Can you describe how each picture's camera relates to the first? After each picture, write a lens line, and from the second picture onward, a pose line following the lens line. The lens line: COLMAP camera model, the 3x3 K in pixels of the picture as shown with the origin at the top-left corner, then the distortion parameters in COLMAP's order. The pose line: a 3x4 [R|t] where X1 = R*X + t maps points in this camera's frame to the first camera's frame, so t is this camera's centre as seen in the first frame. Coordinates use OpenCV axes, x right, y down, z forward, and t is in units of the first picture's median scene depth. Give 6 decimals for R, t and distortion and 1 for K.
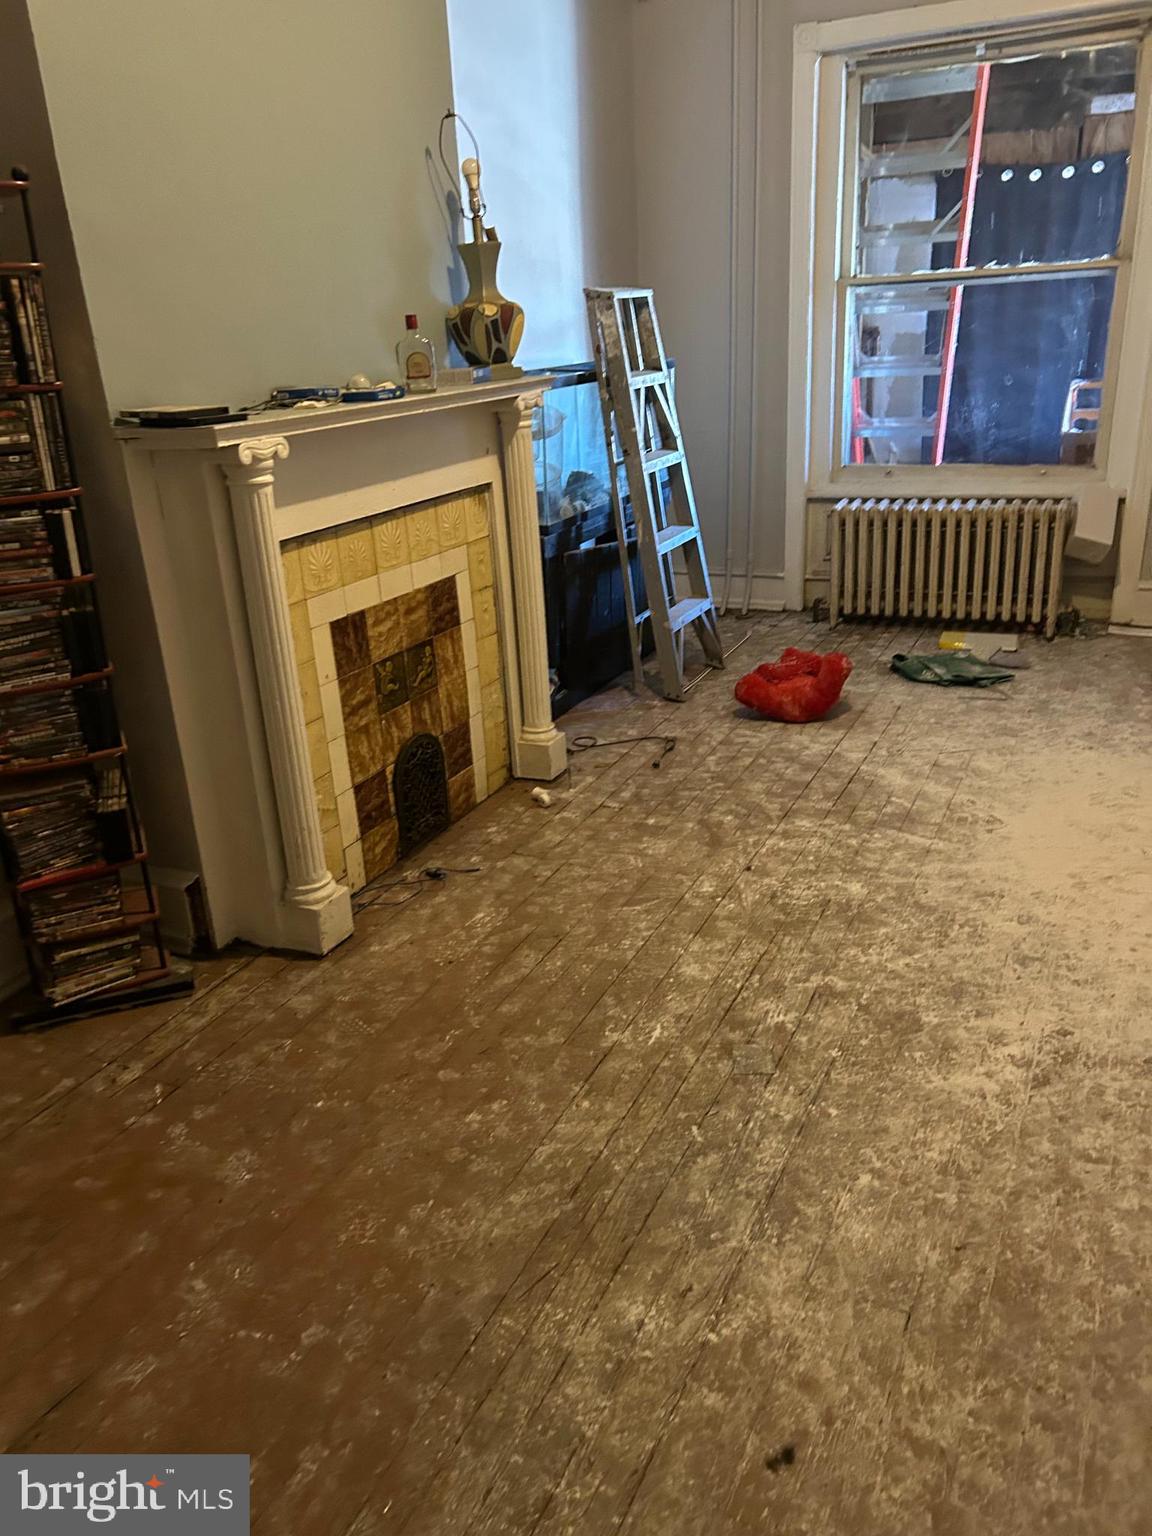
lens RADIAL K [[1173.1, 0, 574.5], [0, 1173.1, 766.0], [0, 0, 1]] dist [0.005676, -0.008970]
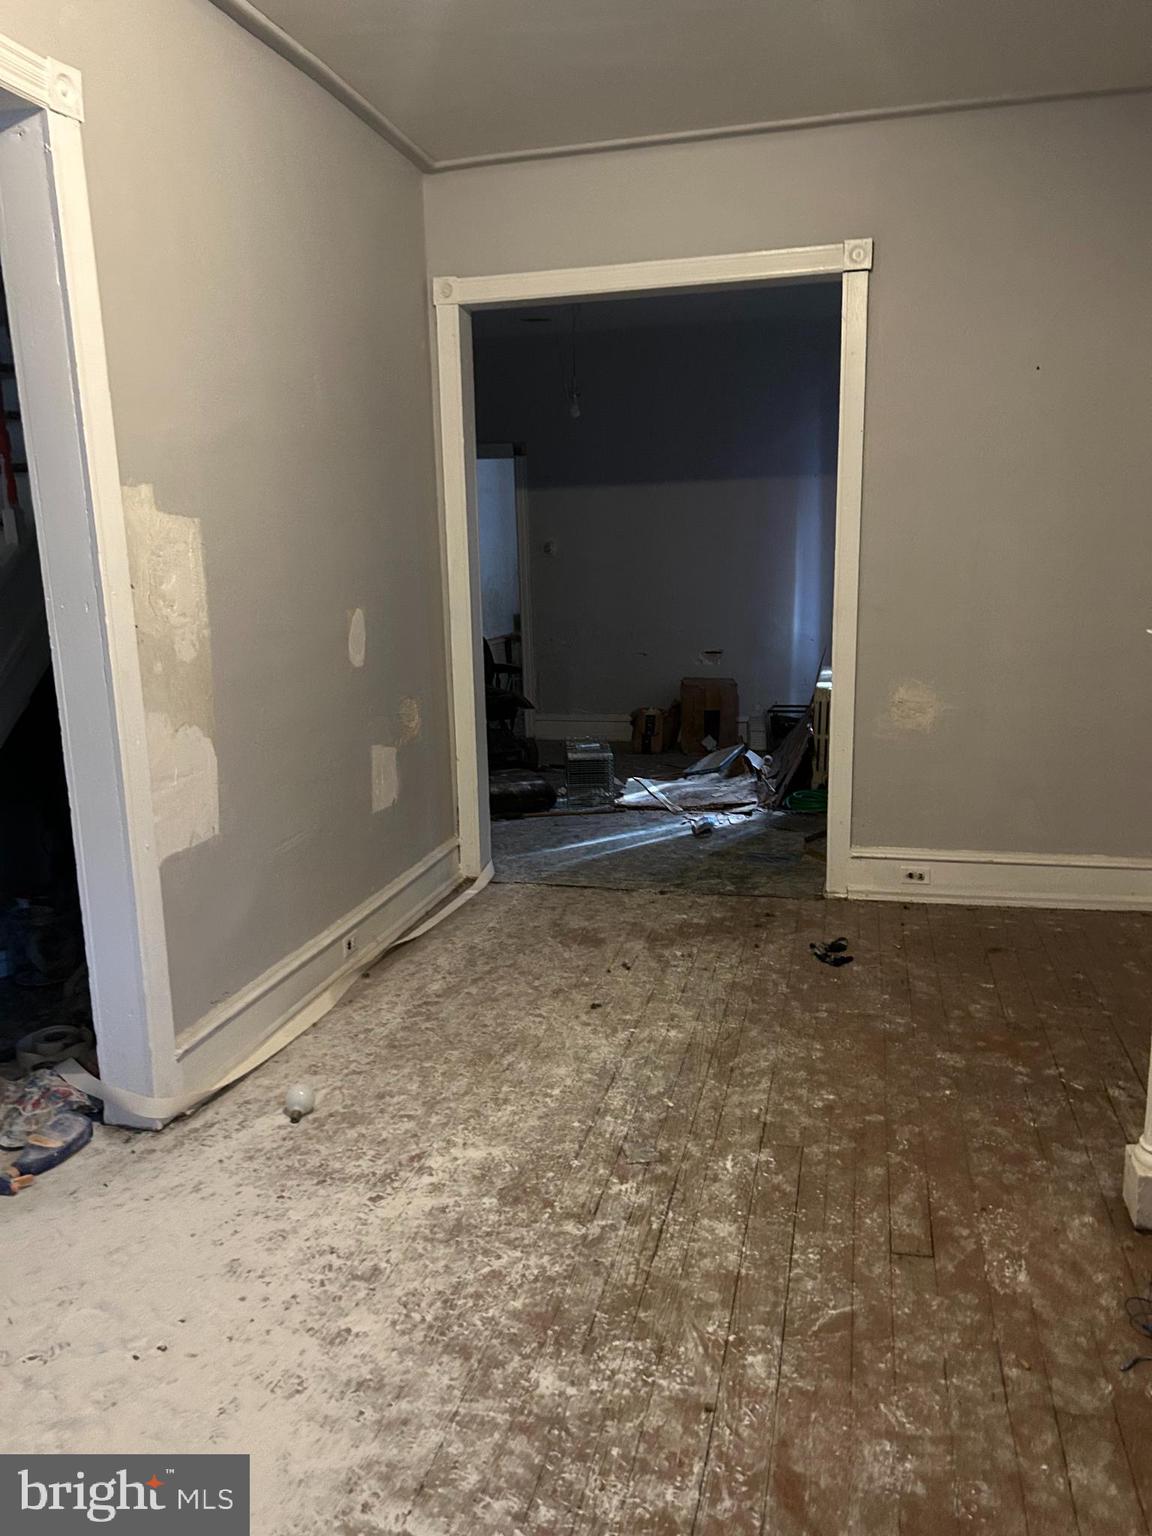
lens RADIAL K [[1173.1, 0, 575.3], [0, 1173.1, 769.3], [0, 0, 1]] dist [0.005676, -0.008970]
pose [[-0.975160, 0.121357, -0.185300, 0.371631], [0.004980, 0.848359, 0.529398, -0.682511], [0.221447, 0.515325, -0.827890, 1.680152]]
